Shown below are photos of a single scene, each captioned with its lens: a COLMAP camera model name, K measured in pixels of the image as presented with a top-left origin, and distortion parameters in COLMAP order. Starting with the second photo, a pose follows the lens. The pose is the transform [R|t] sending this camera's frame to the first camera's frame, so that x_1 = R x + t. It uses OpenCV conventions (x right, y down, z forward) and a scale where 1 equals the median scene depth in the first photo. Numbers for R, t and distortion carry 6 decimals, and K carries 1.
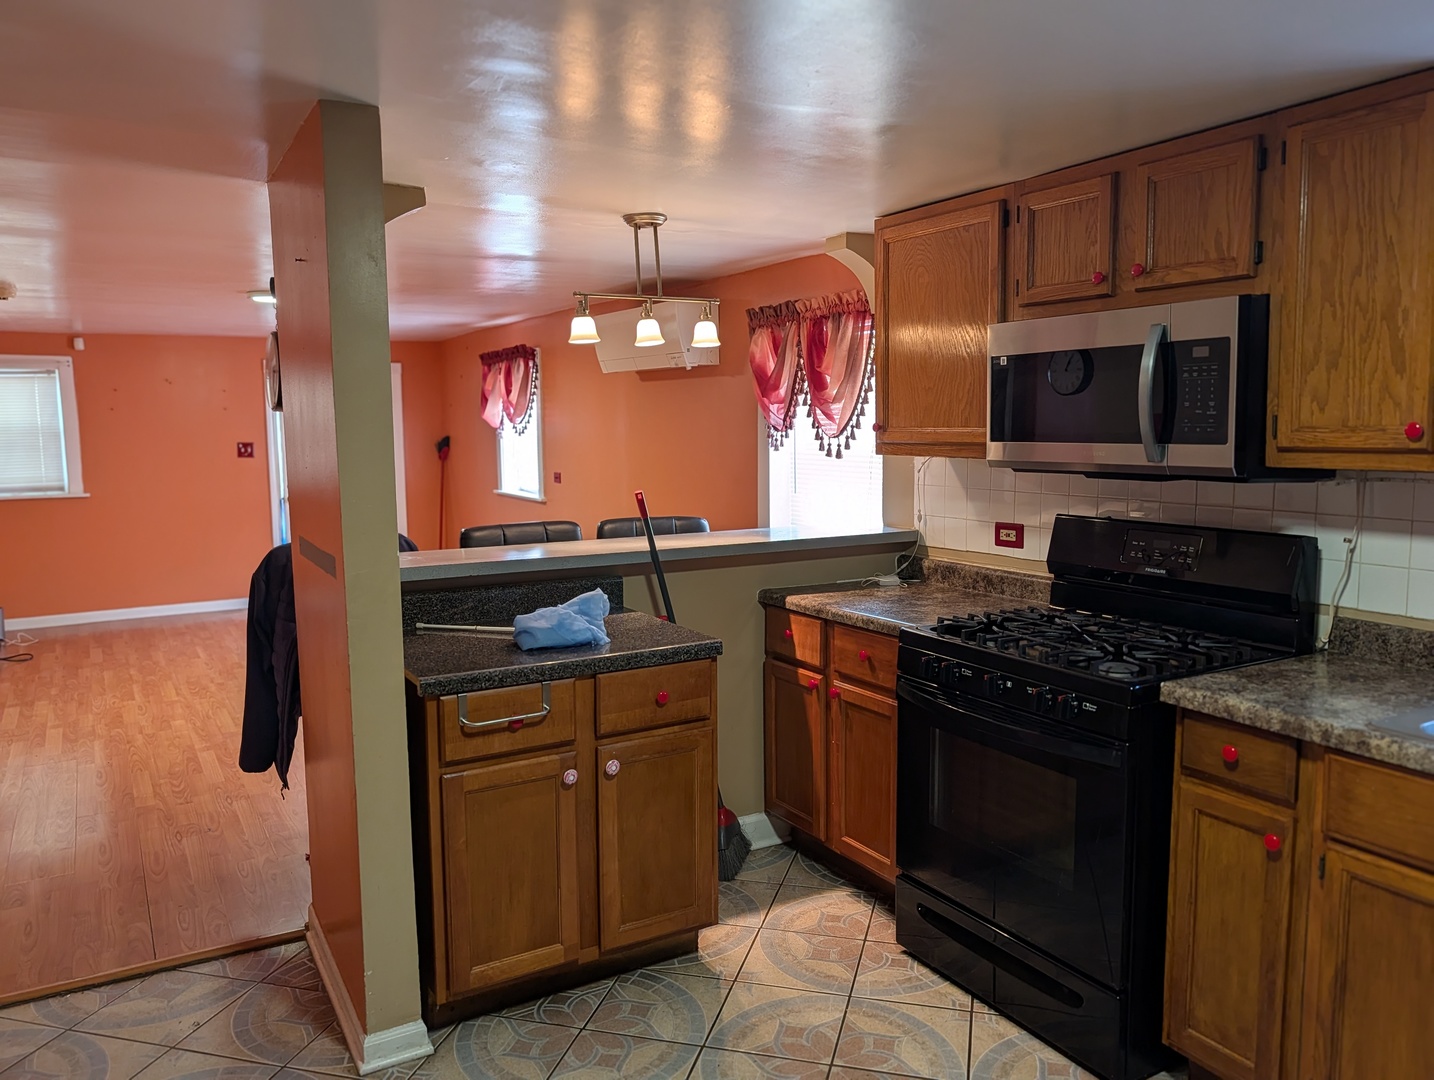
lens RADIAL K [[1045.7, 0, 725.0], [0, 1045.7, 543.3], [0, 0, 1]] dist [0.031966, -0.031594]
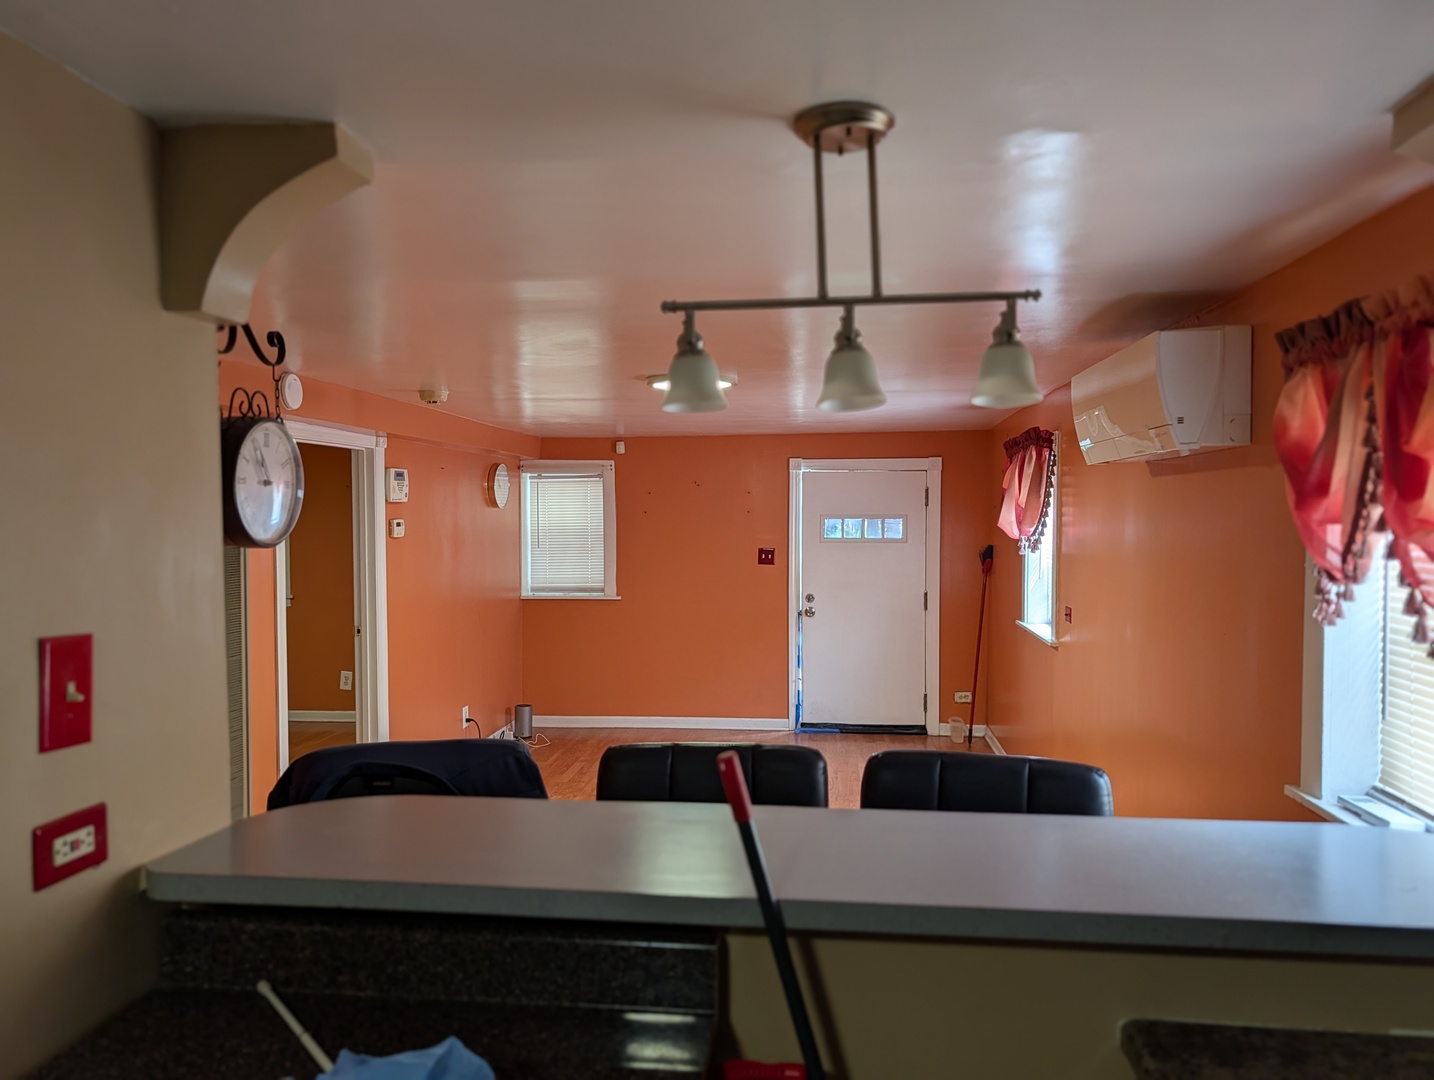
lens RADIAL K [[1045.7, 0, 729.2], [0, 1045.7, 534.3], [0, 0, 1]] dist [0.031966, -0.031594]
pose [[0.797453, 0.018383, -0.603101, 0.076825], [-0.076304, 0.994584, -0.070578, -0.049335], [0.598537, 0.102302, 0.794537, 0.307541]]
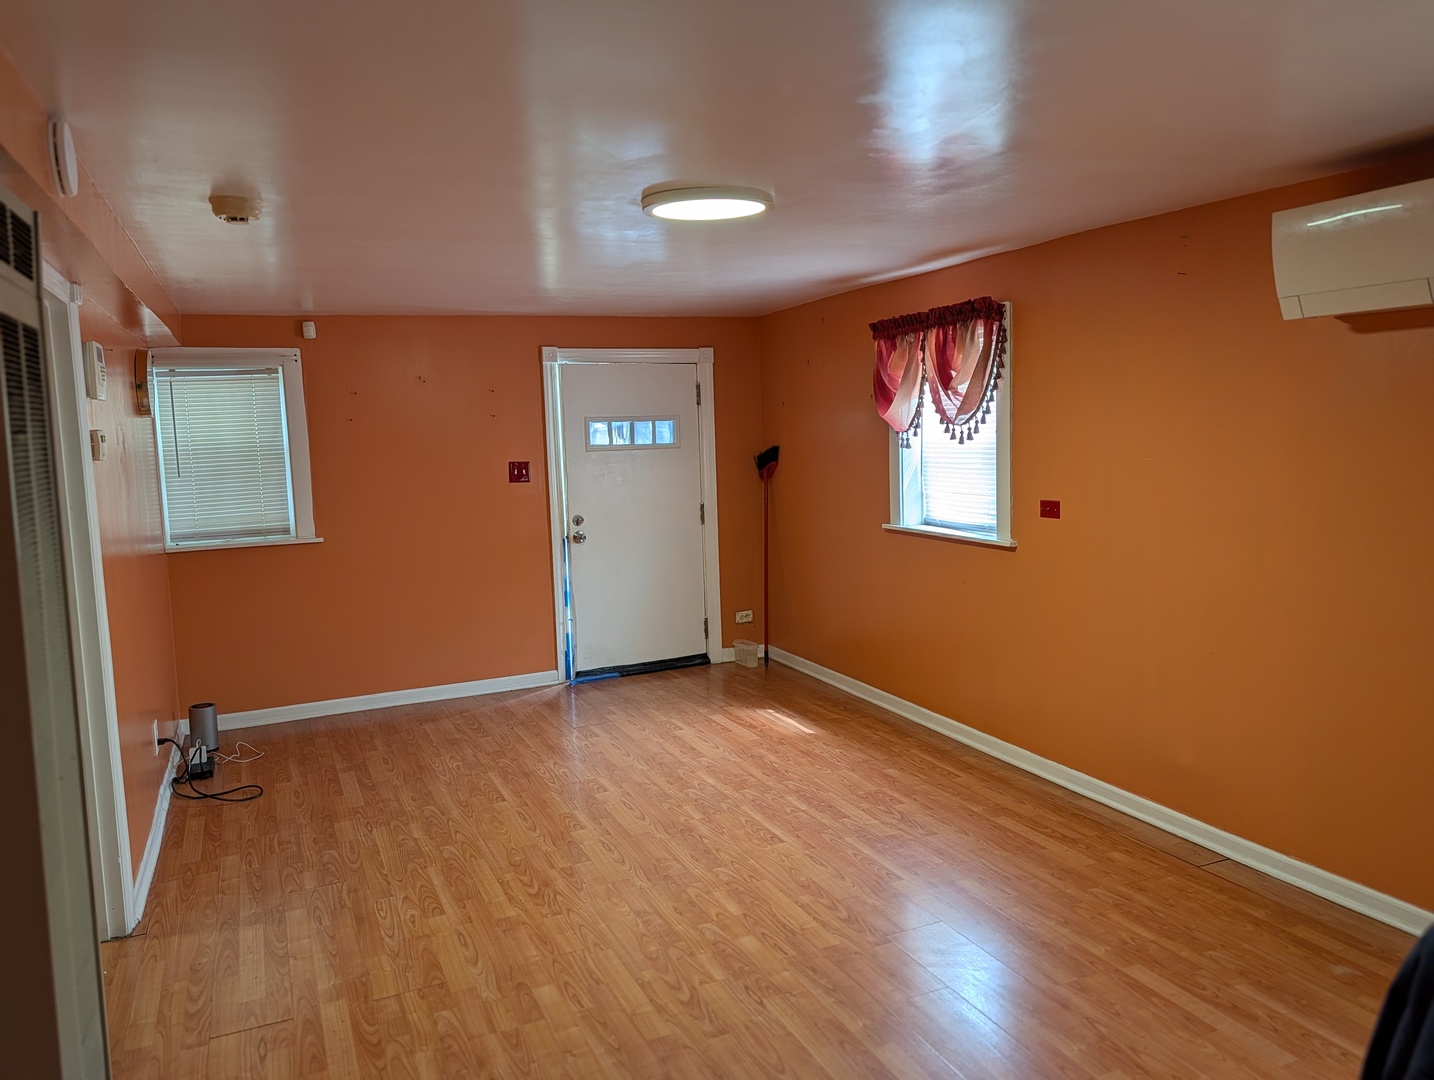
lens RADIAL K [[1045.7, 0, 720.5], [0, 1045.7, 537.8], [0, 0, 1]] dist [0.031966, -0.031594]
pose [[0.992047, -0.012153, -0.125276, -0.272184], [0.011206, 0.999903, -0.008260, -0.042808], [0.125364, 0.006790, 0.992088, 0.359283]]
